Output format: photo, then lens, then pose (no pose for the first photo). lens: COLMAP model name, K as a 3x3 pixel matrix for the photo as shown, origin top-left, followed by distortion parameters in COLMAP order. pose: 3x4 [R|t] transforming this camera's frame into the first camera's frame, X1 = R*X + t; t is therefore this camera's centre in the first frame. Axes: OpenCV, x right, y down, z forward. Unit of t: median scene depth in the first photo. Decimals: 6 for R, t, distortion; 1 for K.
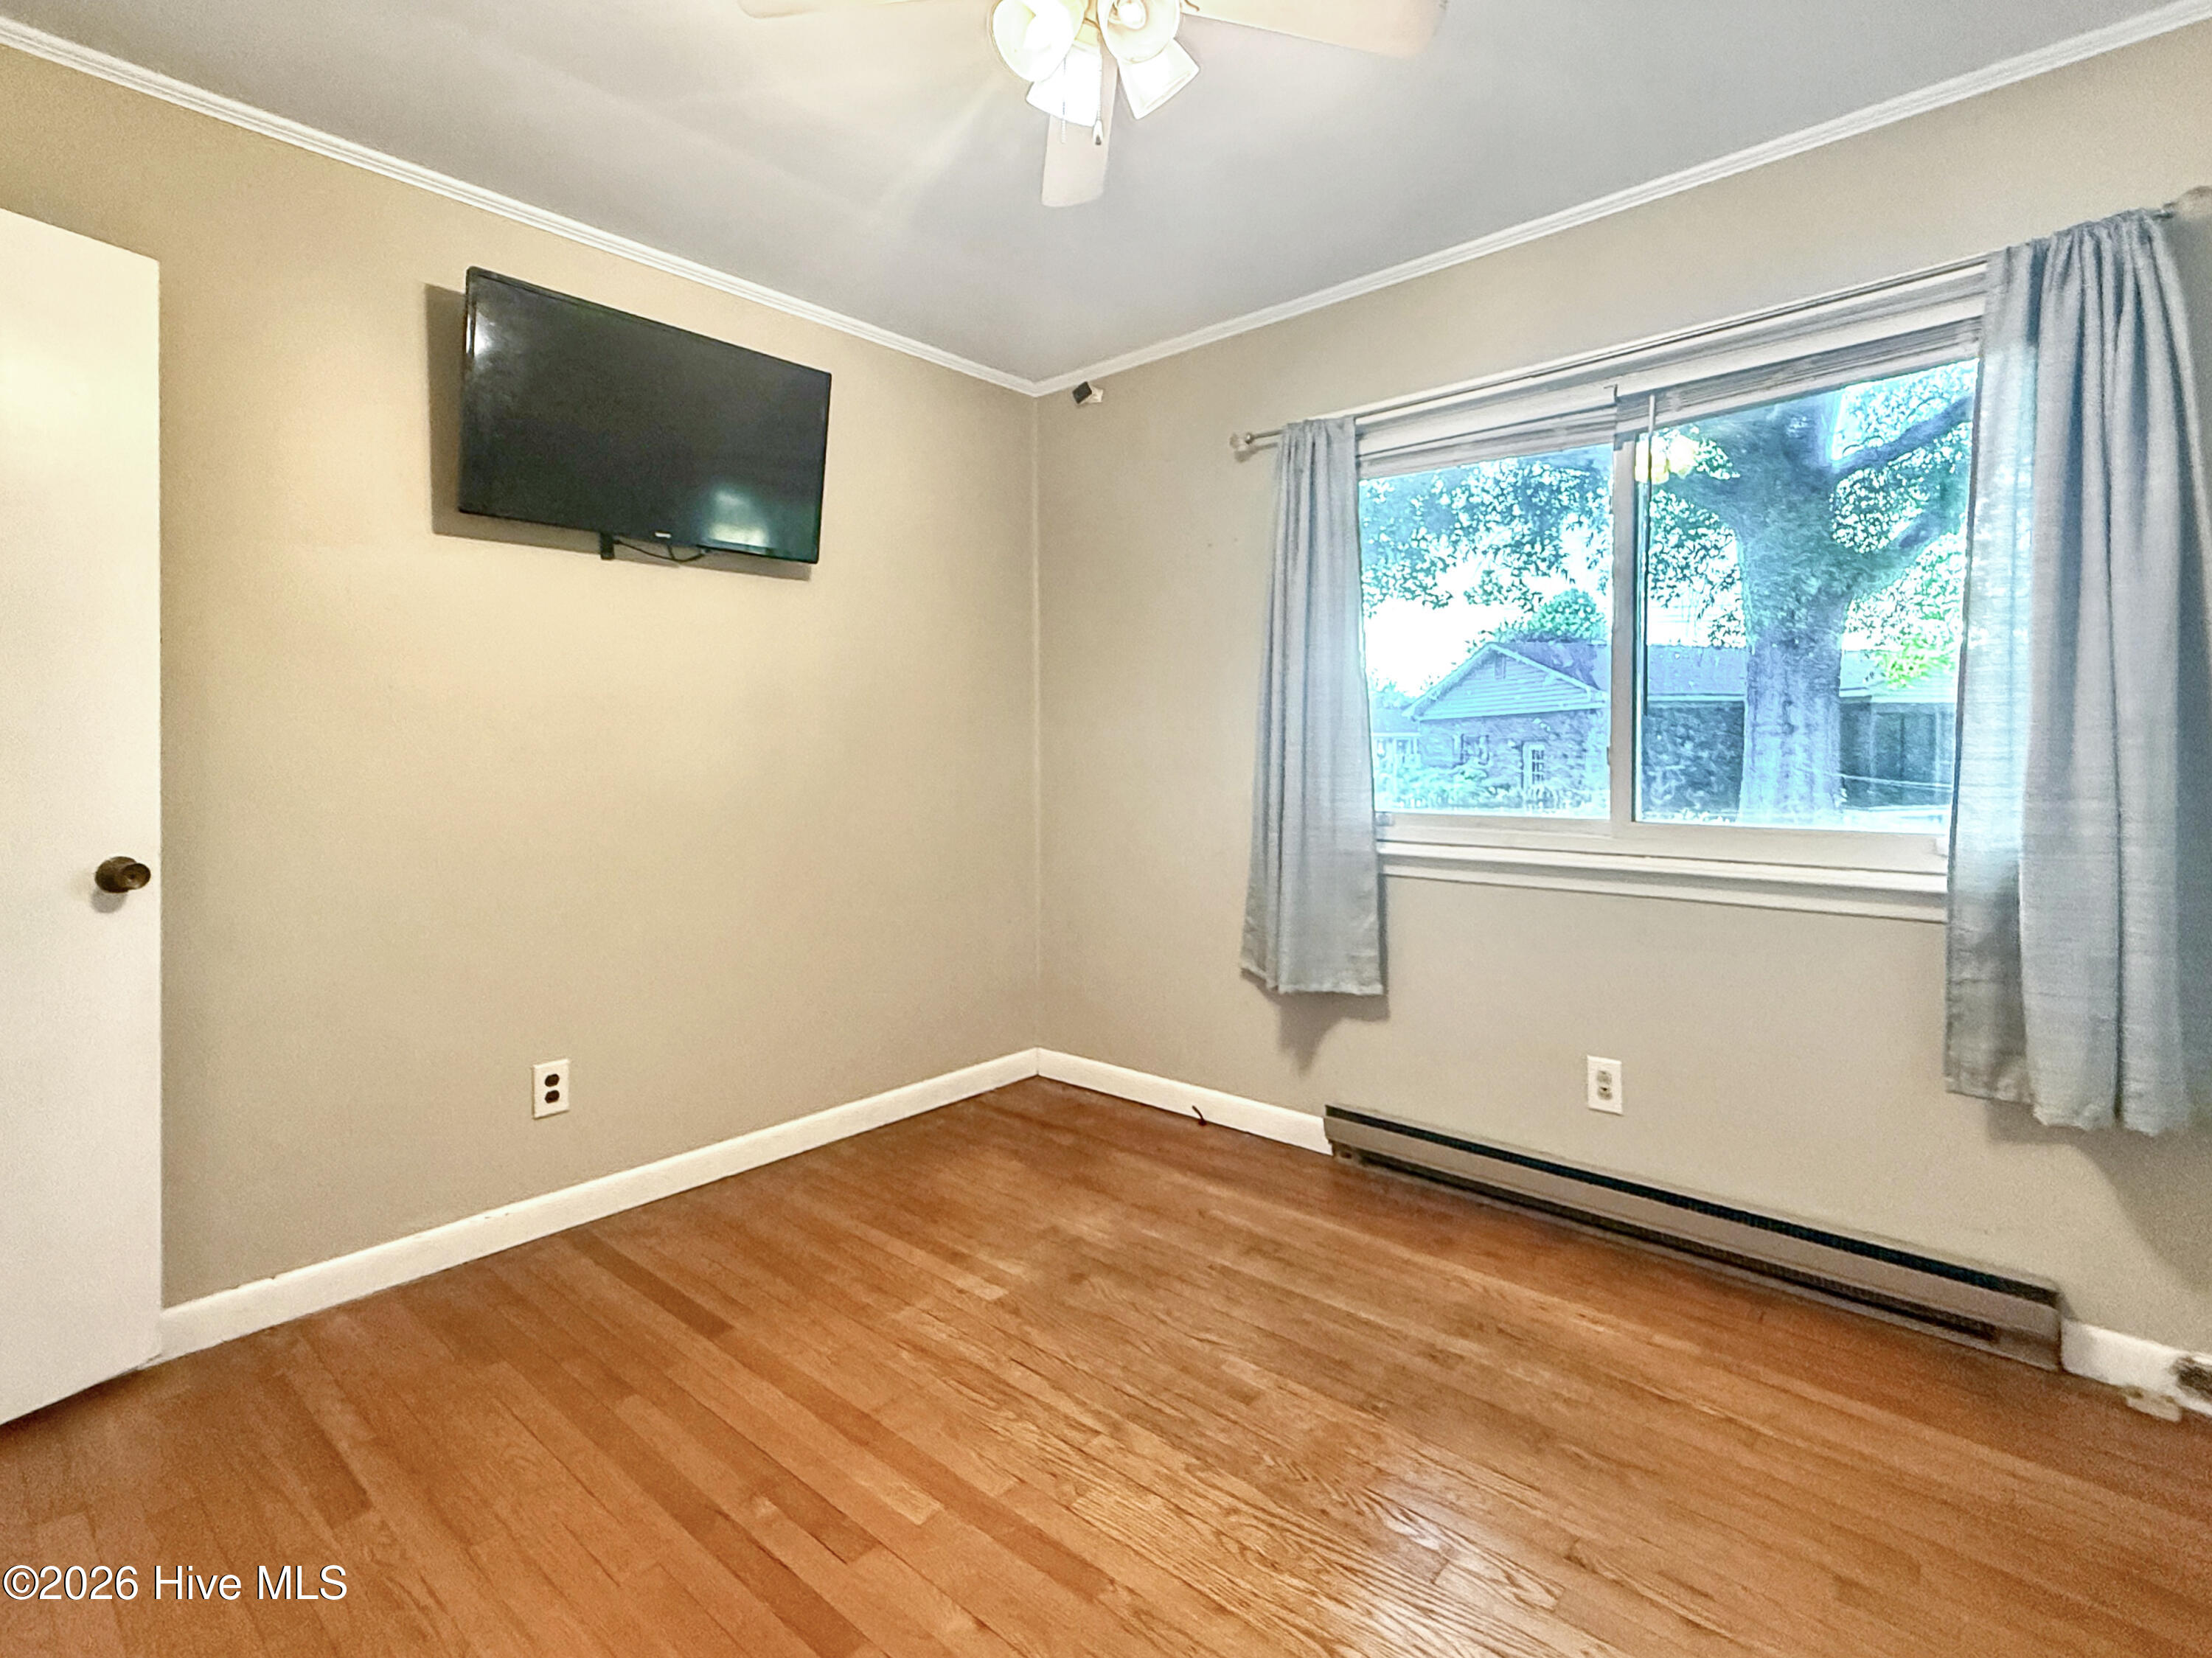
lens RADIAL K [[1036.0, 0, 1110.2], [0, 1036.0, 743.7], [0, 0, 1]] dist [0.026085, -0.000099]
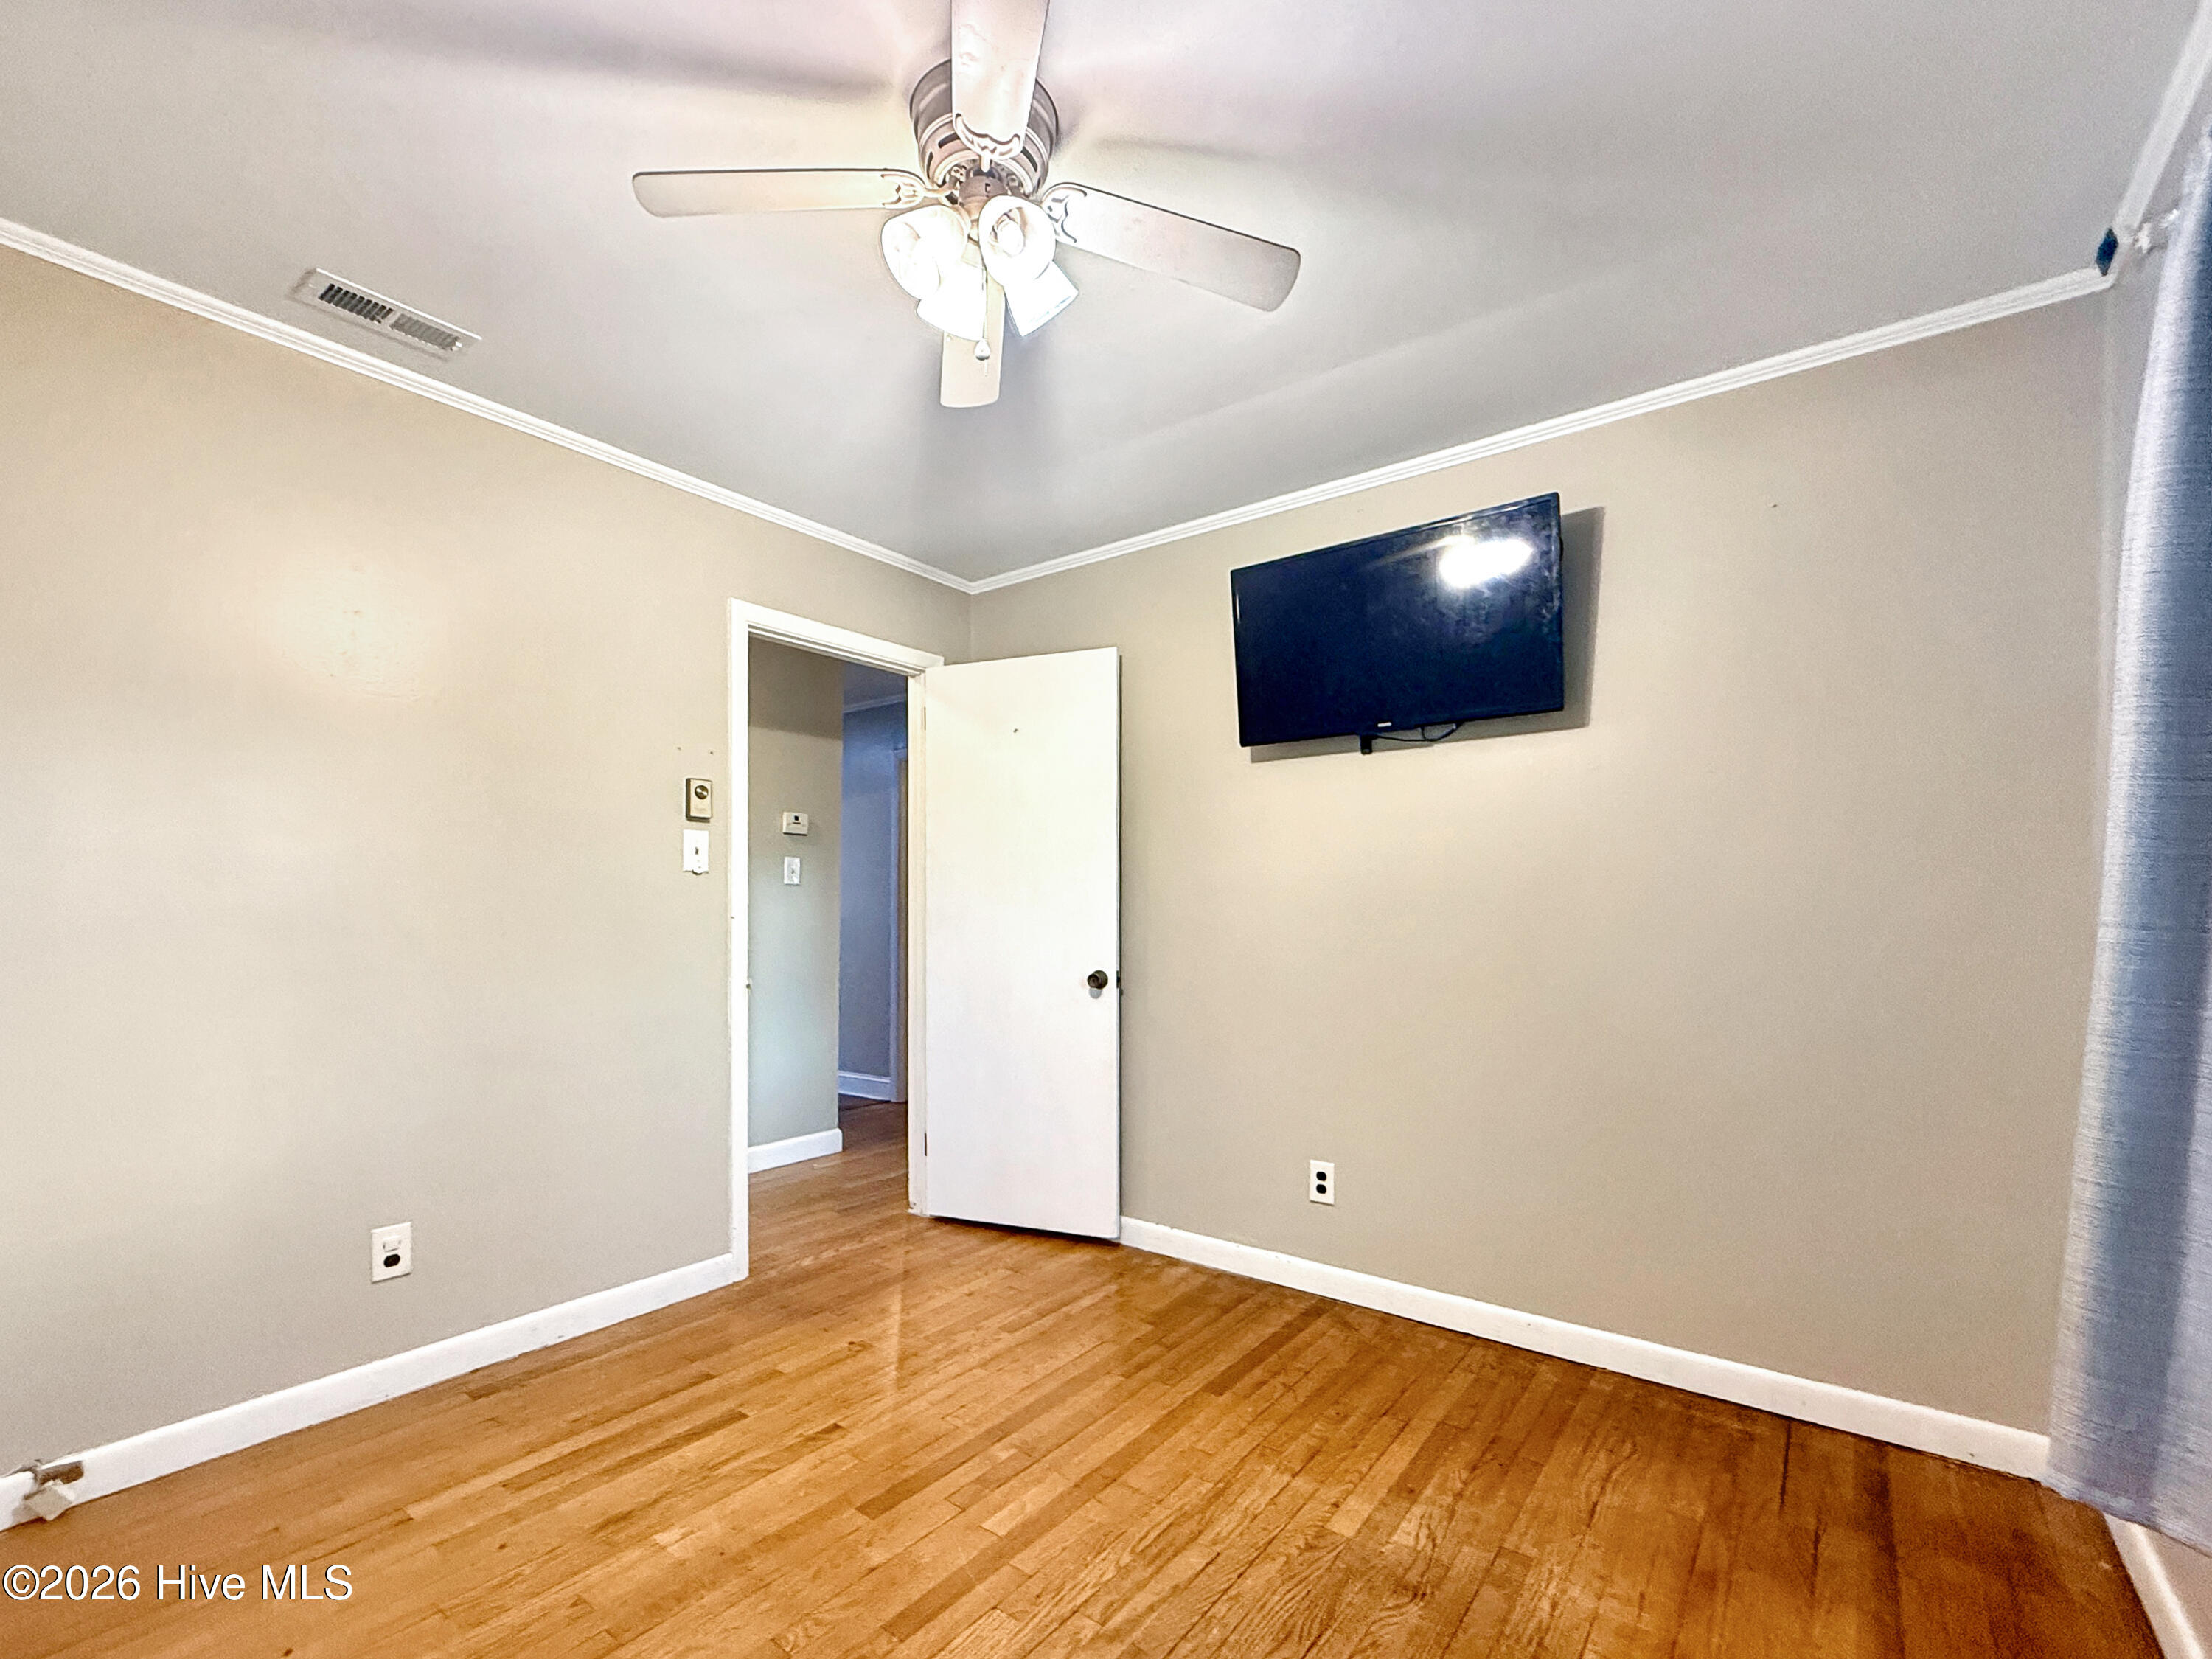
lens RADIAL K [[959.3, 0, 1105.1], [0, 959.3, 916.4], [0, 0, 1]] dist [0.002578, 0.000171]
pose [[0.100681, 0.011308, -0.994855, 0.725543], [0.004182, 0.999922, 0.011789, -0.010008], [0.994910, -0.005347, 0.100625, 0.760883]]
